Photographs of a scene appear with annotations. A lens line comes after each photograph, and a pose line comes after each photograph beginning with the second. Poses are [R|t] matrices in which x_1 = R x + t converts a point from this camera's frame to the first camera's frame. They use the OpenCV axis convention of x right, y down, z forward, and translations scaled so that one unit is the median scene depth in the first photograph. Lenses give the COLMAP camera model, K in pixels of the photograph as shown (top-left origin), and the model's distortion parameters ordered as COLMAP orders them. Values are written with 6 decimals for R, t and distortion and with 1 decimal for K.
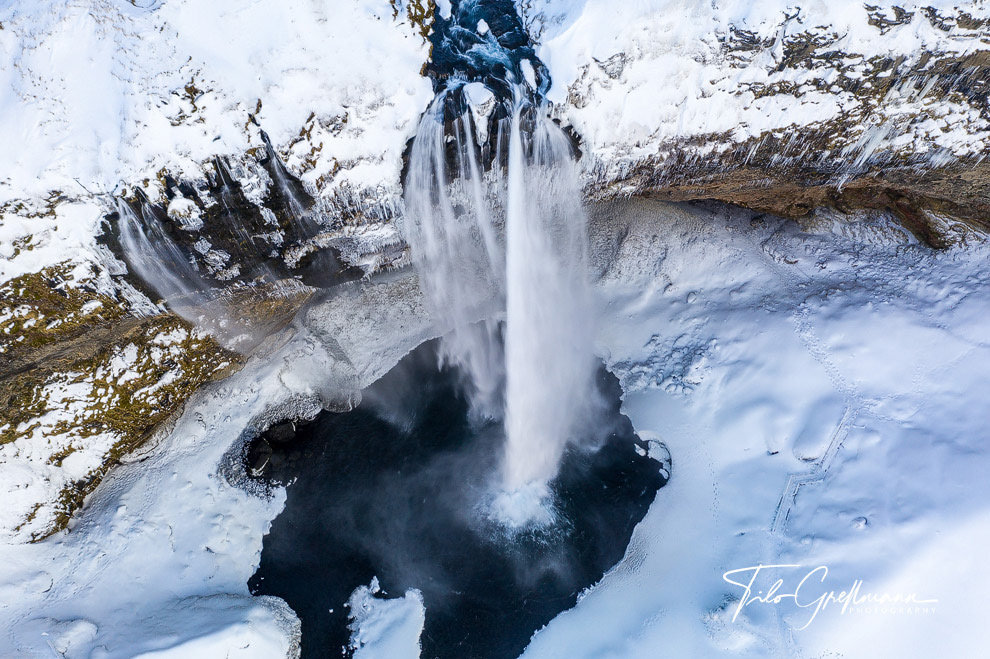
lens RADIAL K [[776.2, 0, 495.0], [0, 776.2, 329.5], [0, 0, 1]] dist [-0.013596, 0.001421]
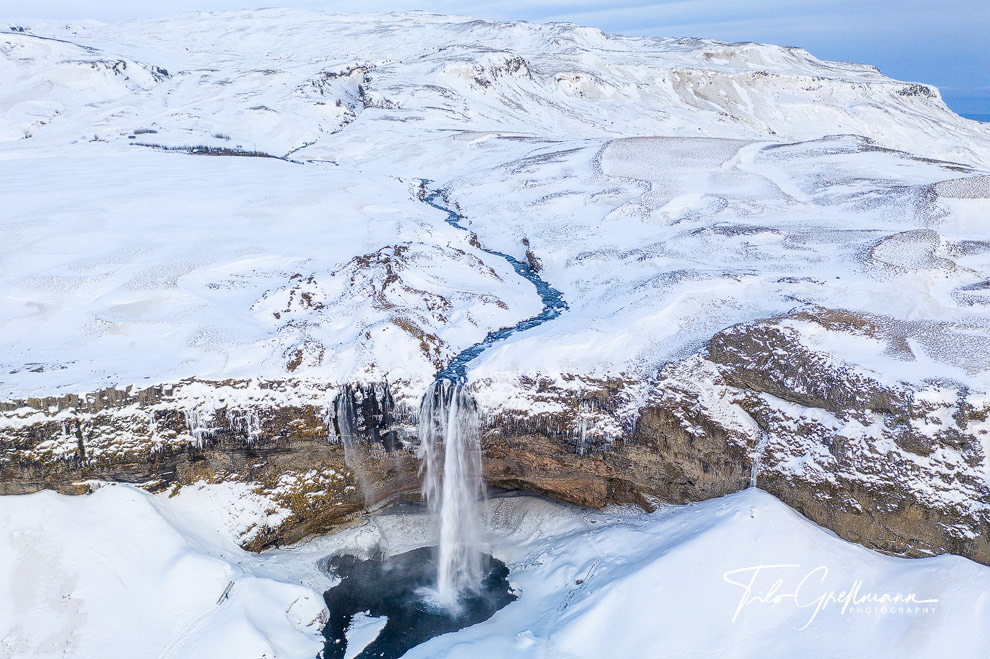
lens RADIAL K [[776.2, 0, 495.0], [0, 776.2, 329.5], [0, 0, 1]] dist [-0.013596, 0.001421]
pose [[0.975803, 0.068213, -0.207741, 0.817551], [-0.200815, 0.655462, -0.728040, 1.860788], [0.086504, 0.752141, 0.653300, -1.325459]]
